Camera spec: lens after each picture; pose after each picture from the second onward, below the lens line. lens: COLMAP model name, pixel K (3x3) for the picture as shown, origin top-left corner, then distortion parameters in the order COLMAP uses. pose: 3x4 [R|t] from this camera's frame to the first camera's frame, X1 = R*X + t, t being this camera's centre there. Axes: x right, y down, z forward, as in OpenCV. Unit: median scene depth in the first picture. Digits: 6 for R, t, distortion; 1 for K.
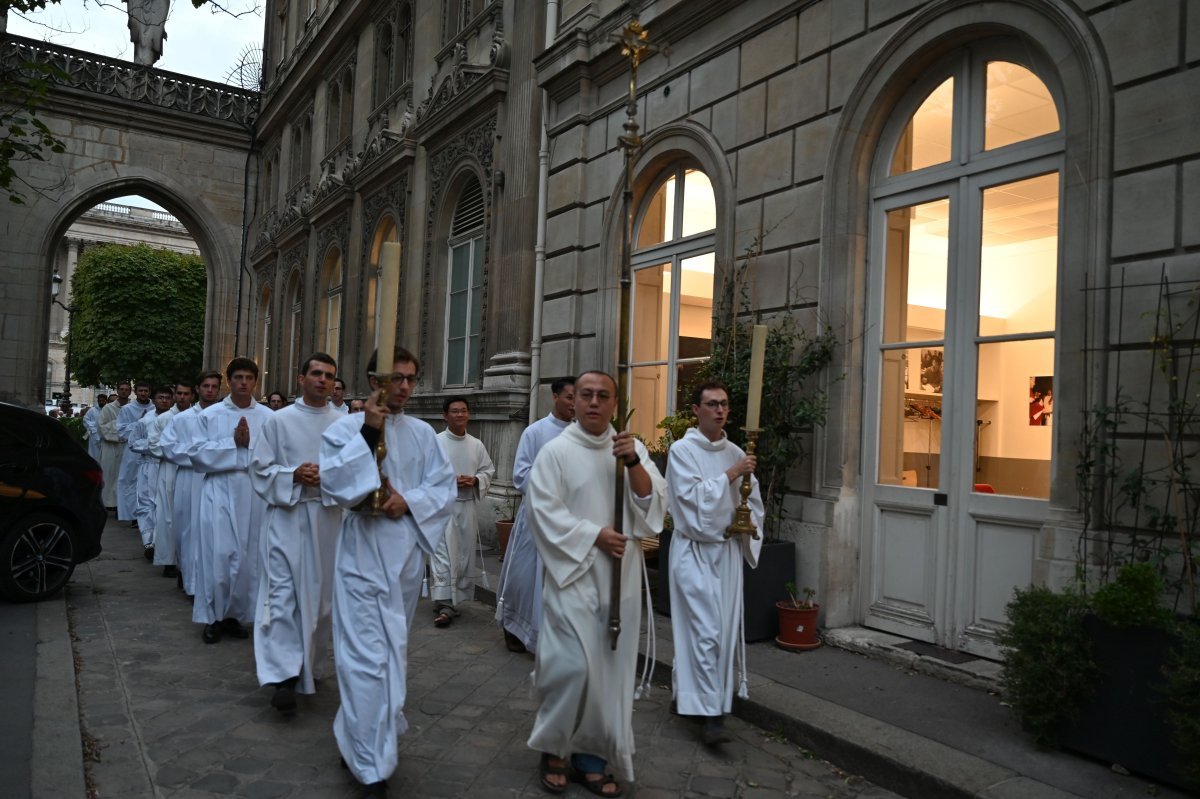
lens RADIAL K [[919.9, 0, 597.7], [0, 919.9, 405.3], [0, 0, 1]] dist [-0.000503, -0.001823]
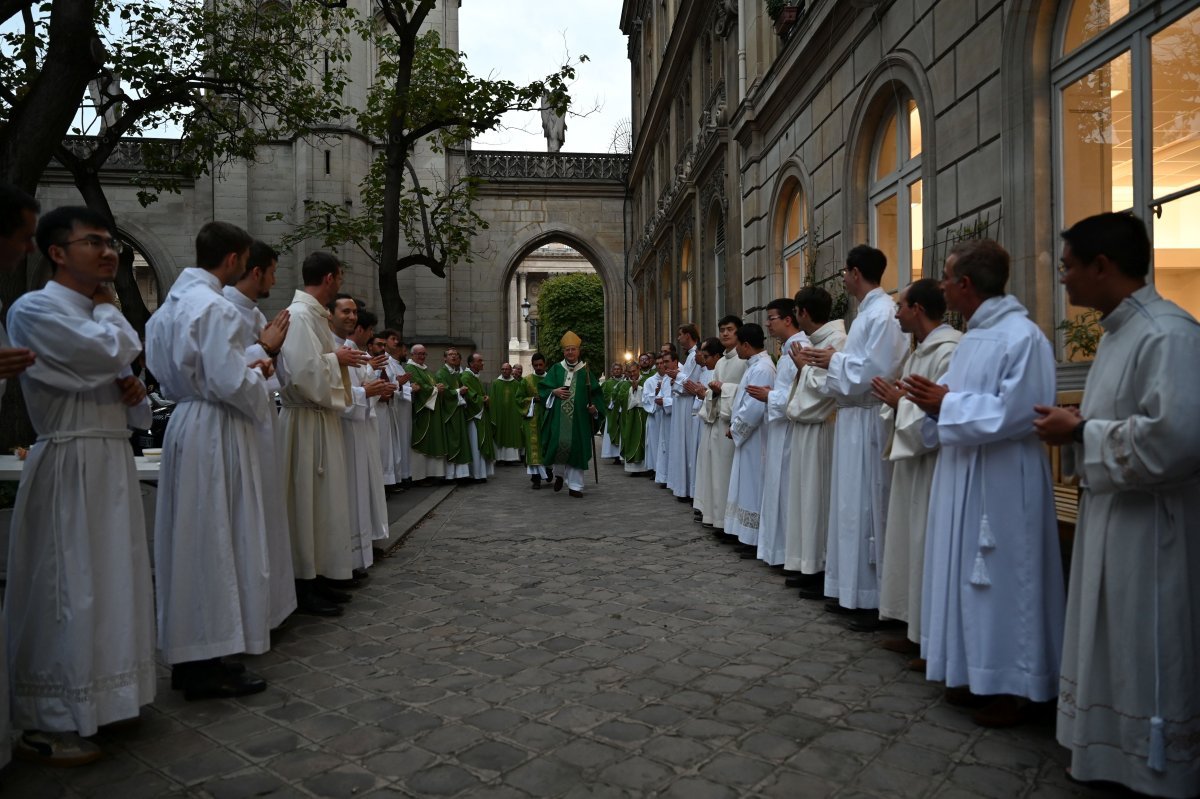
lens RADIAL K [[818.0, 0, 602.0], [0, 818.0, 398.8], [0, 0, 1]] dist [0.010531, 0.003819]
pose [[0.882696, -0.054133, -0.466816, 0.155808], [0.061982, 0.998076, 0.001462, 0.021933], [0.465839, -0.030225, 0.884353, -0.118146]]
